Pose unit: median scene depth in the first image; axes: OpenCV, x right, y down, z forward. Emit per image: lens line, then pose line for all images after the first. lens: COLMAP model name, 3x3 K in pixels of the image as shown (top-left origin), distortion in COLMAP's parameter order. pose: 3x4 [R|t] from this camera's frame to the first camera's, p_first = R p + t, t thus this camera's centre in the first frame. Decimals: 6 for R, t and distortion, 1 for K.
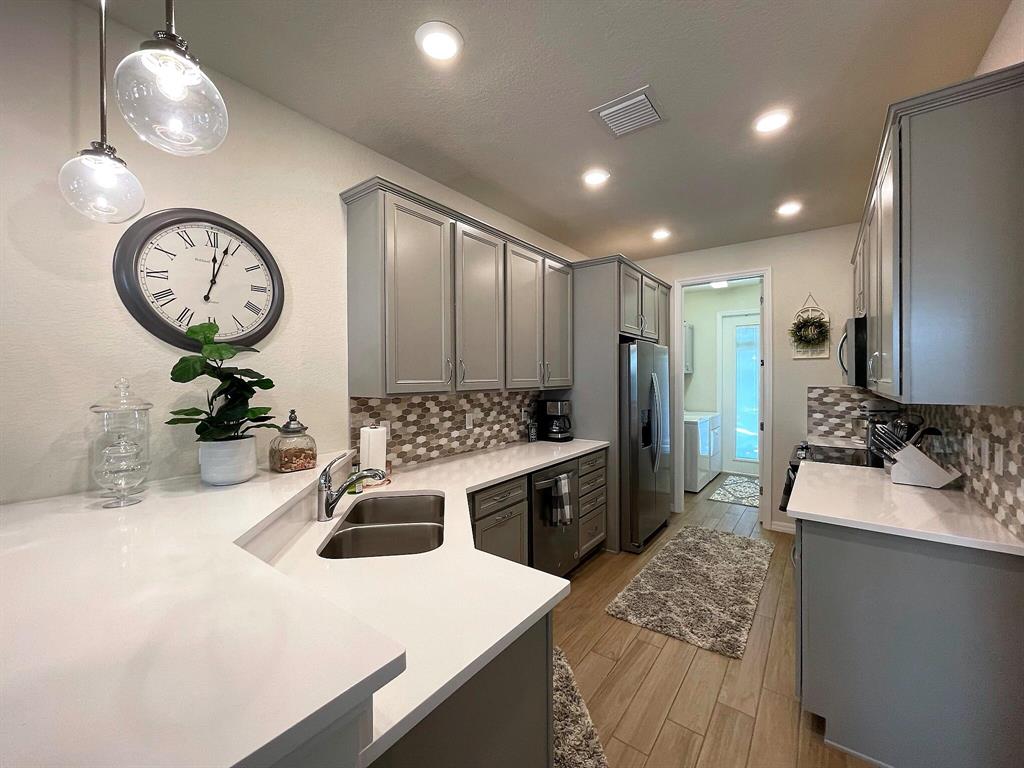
lens RADIAL K [[412.7, 0, 512.6], [0, 412.7, 381.5], [0, 0, 1]] dist [-0.000768, -0.000051]
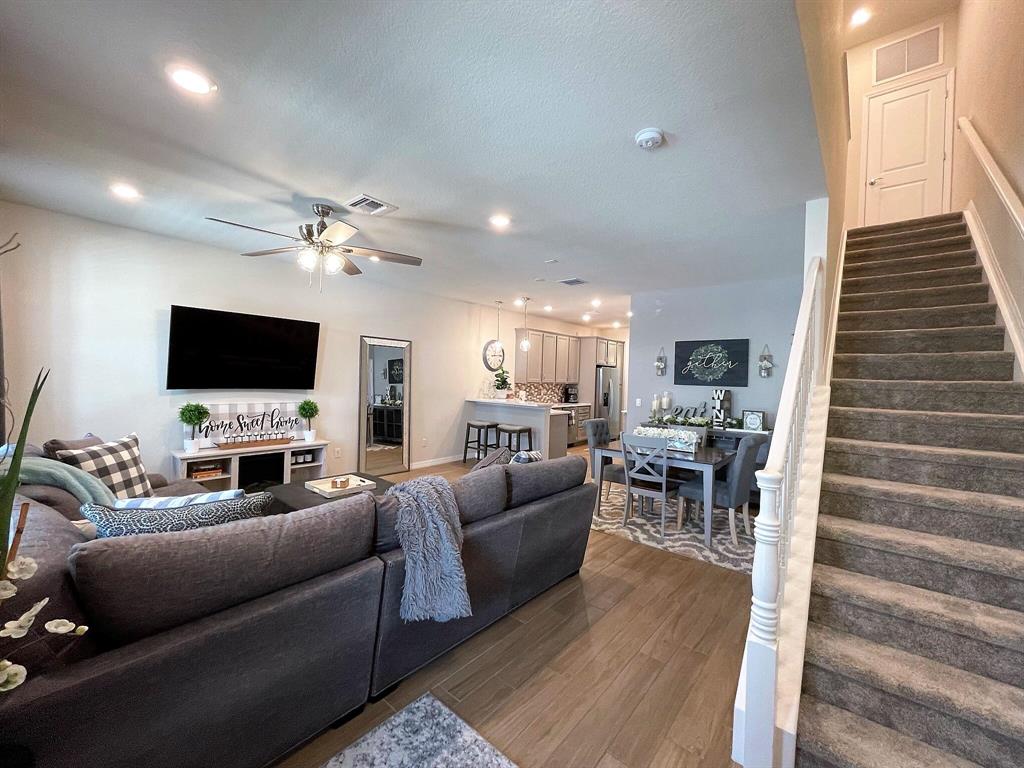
lens RADIAL K [[412.7, 0, 510.6], [0, 412.7, 381.9], [0, 0, 1]] dist [-0.000768, -0.000051]
pose [[0.997387, 0.035274, -0.063049, -0.141051], [-0.035293, 0.999377, 0.000808, 0.019536], [0.063038, 0.001419, 0.998010, -1.899925]]
